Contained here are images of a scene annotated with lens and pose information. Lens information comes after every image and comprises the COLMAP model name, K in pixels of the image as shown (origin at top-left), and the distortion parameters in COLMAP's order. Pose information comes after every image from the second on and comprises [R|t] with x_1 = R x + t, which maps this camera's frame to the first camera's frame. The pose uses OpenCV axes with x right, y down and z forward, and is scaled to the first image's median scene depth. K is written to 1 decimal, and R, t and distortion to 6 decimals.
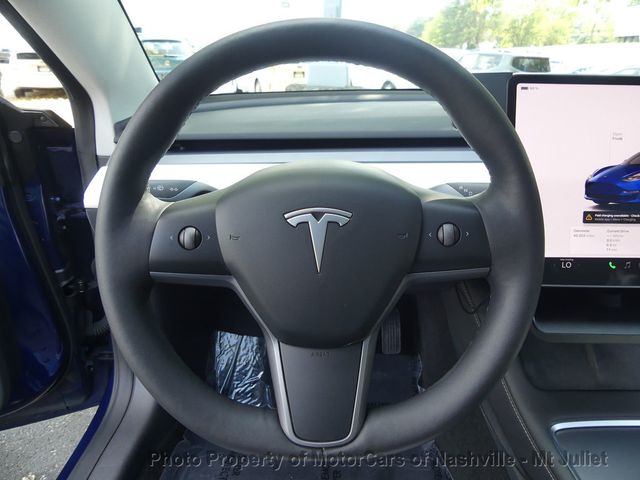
lens RADIAL K [[484.9, 0, 320.0], [0, 484.9, 240.0], [0, 0, 1]] dist [-0.039629, 0.002518]
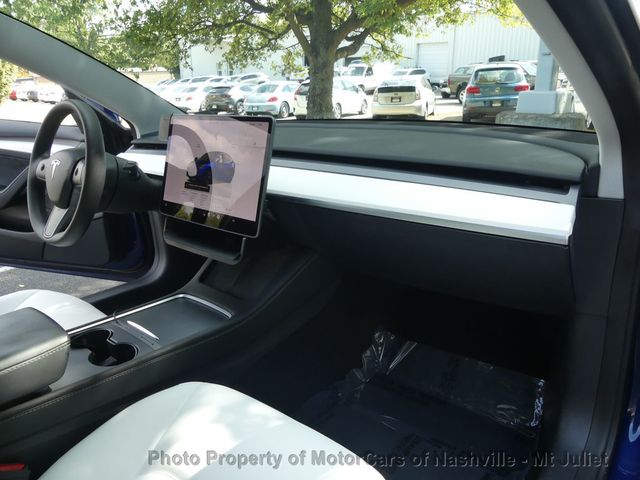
lens RADIAL K [[481.8, 0, 320.0], [0, 481.8, 240.0], [0, 0, 1]] dist [0.005474, 0.001565]
pose [[0.749005, 0.170930, -0.640136, 1.666576], [-0.198800, 0.979612, 0.028967, 0.006663], [0.632037, 0.105562, 0.767715, -0.129284]]
